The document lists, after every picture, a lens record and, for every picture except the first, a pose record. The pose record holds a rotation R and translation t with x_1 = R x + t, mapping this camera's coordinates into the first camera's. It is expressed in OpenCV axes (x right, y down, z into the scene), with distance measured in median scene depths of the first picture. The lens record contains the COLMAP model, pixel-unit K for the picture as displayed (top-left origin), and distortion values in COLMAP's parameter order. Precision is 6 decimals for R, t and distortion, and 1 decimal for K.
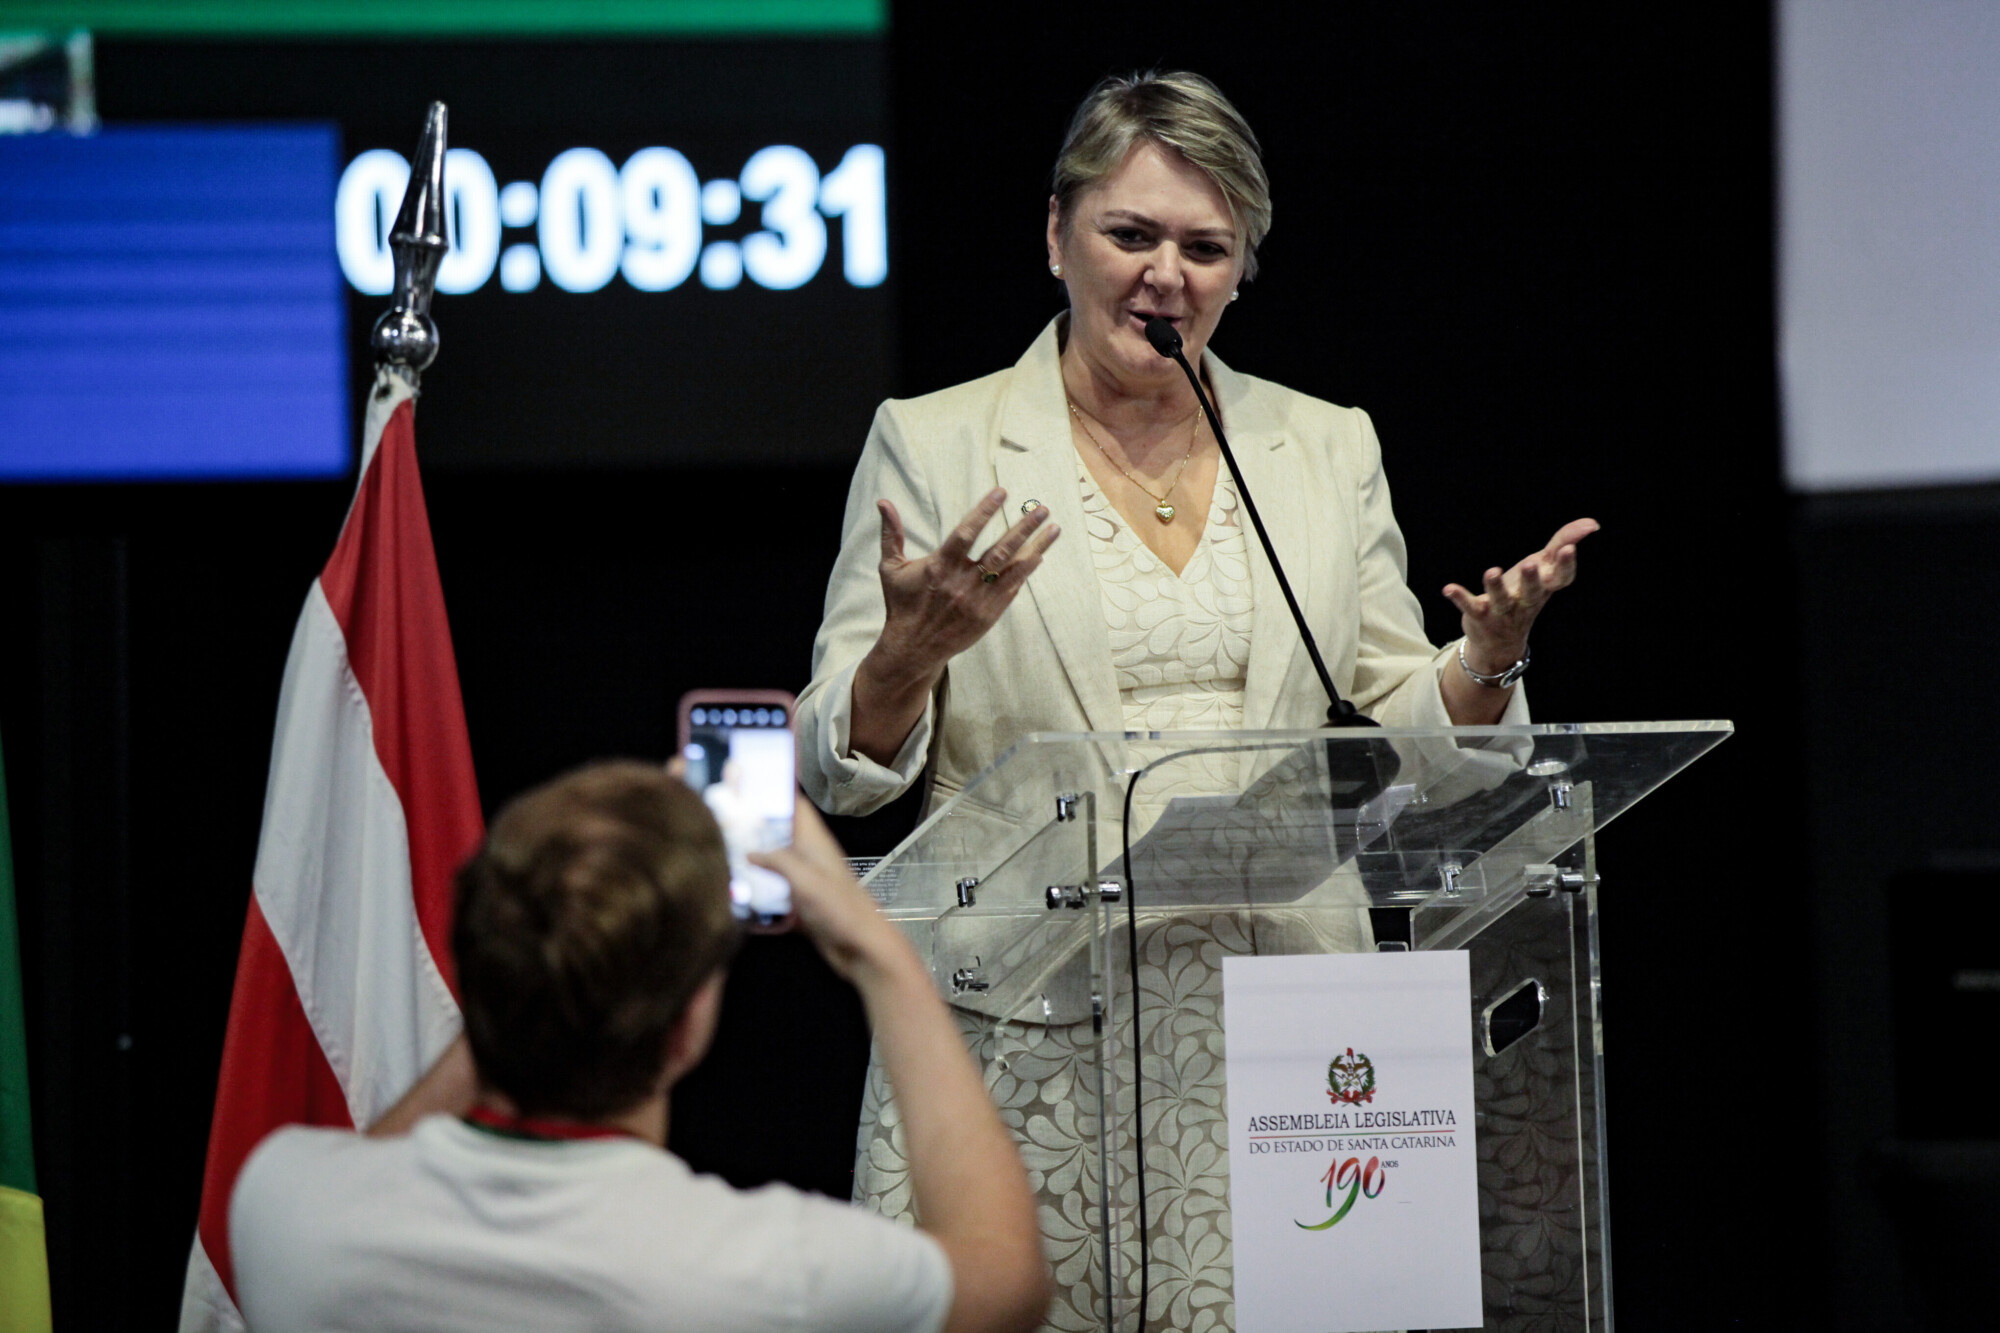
lens RADIAL K [[11528.7, 0, 1000.0], [0, 11528.7, 666.5], [0, 0, 1]] dist [2.489176, -5.566718]
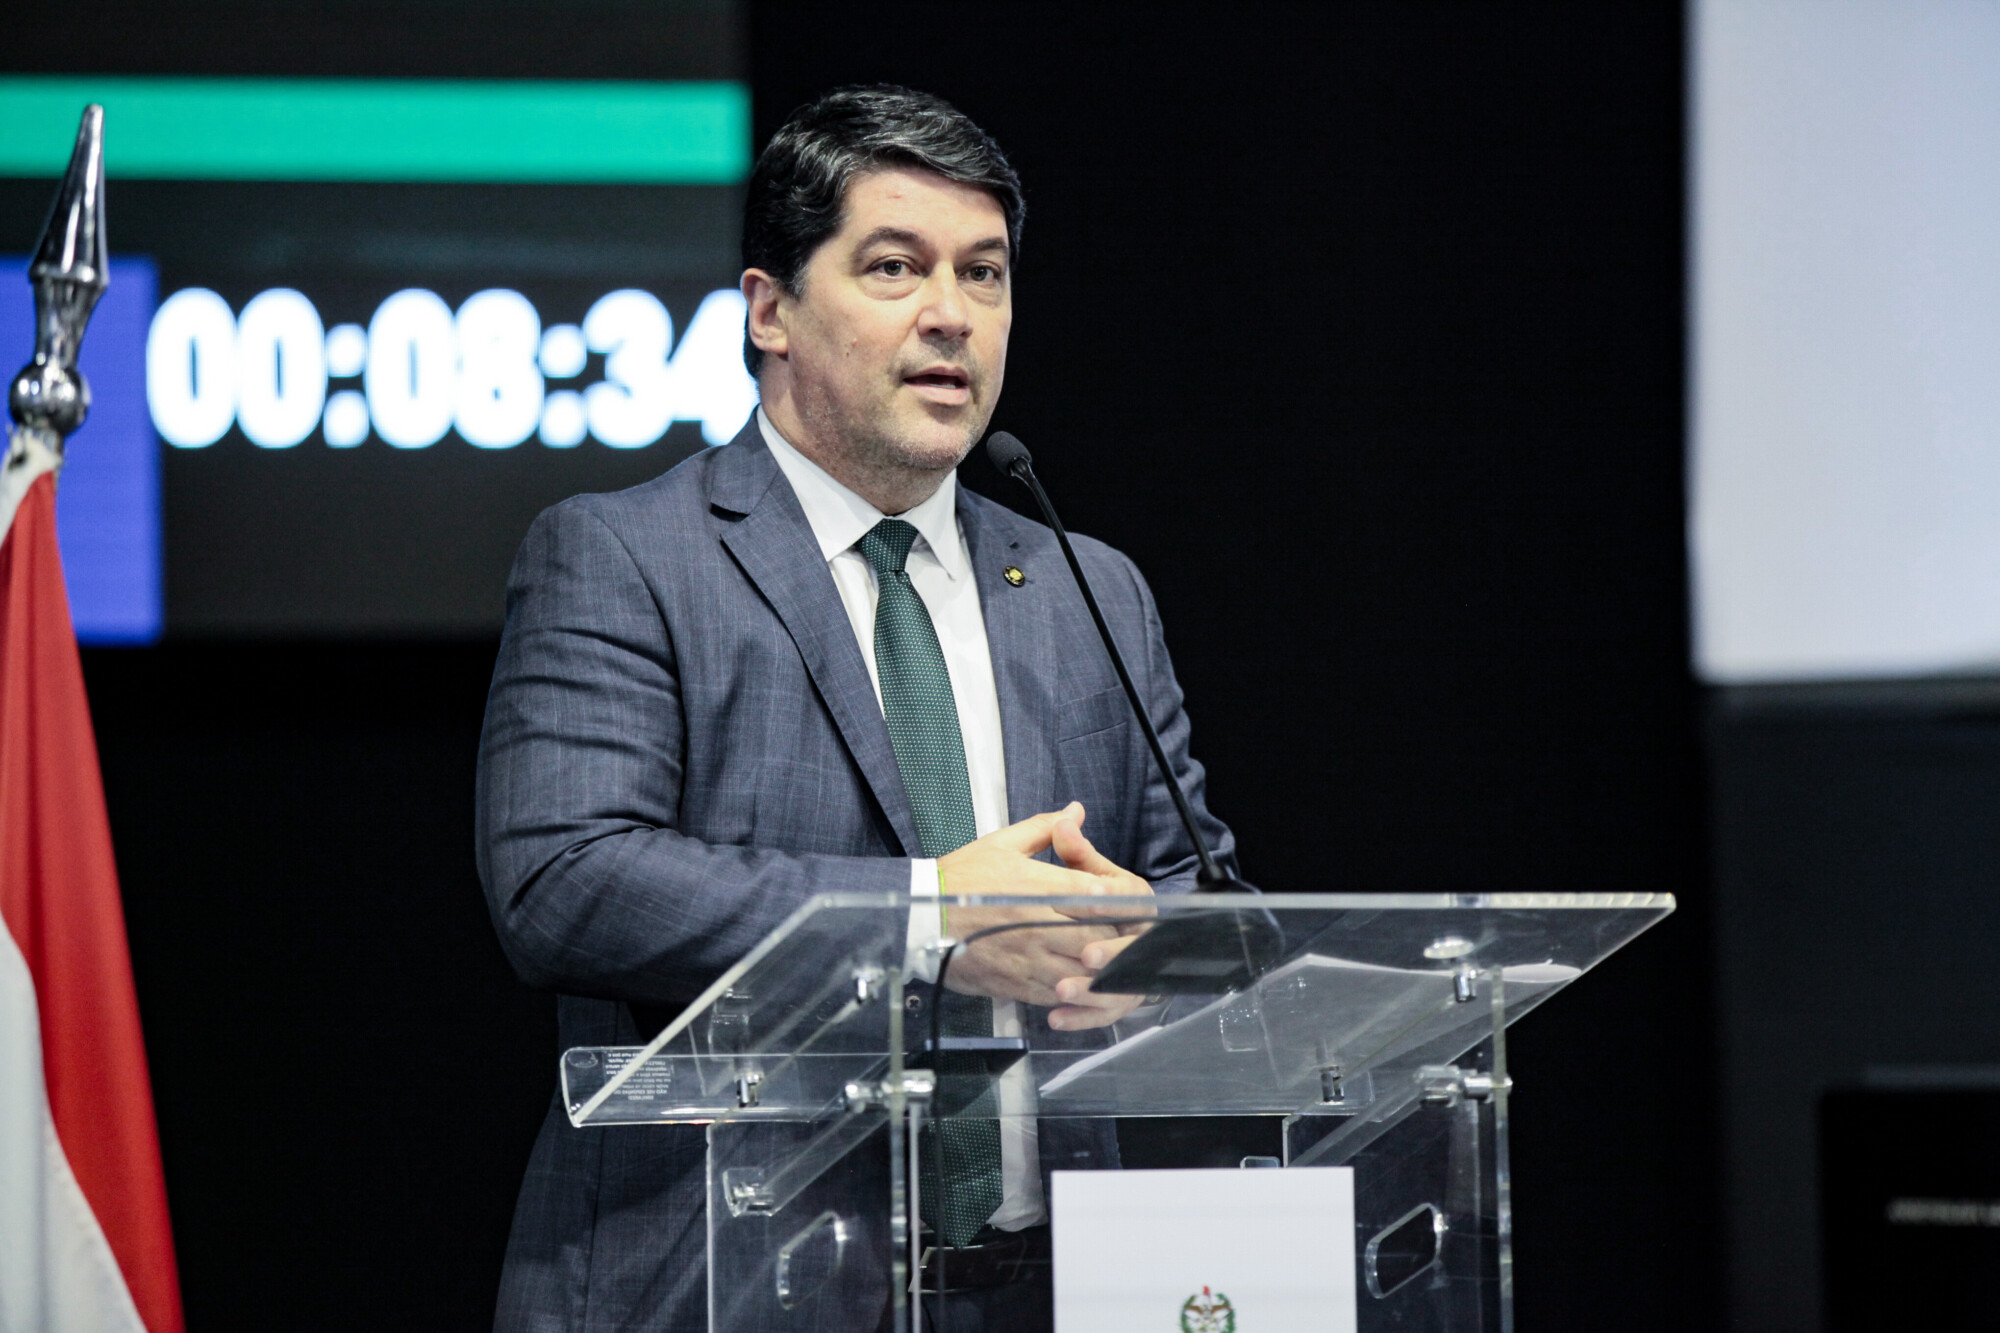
lens RADIAL K [[10041.2, 0, 1000.0], [0, 10041.2, 666.5], [0, 0, 1]] dist [1.972331, -6.779209]
pose [[0.999871, 0.015383, 0.004682, 0.011480], [-0.015265, 0.999591, -0.024169, 0.006498], [-0.005052, 0.024094, 0.999697, 0.278922]]
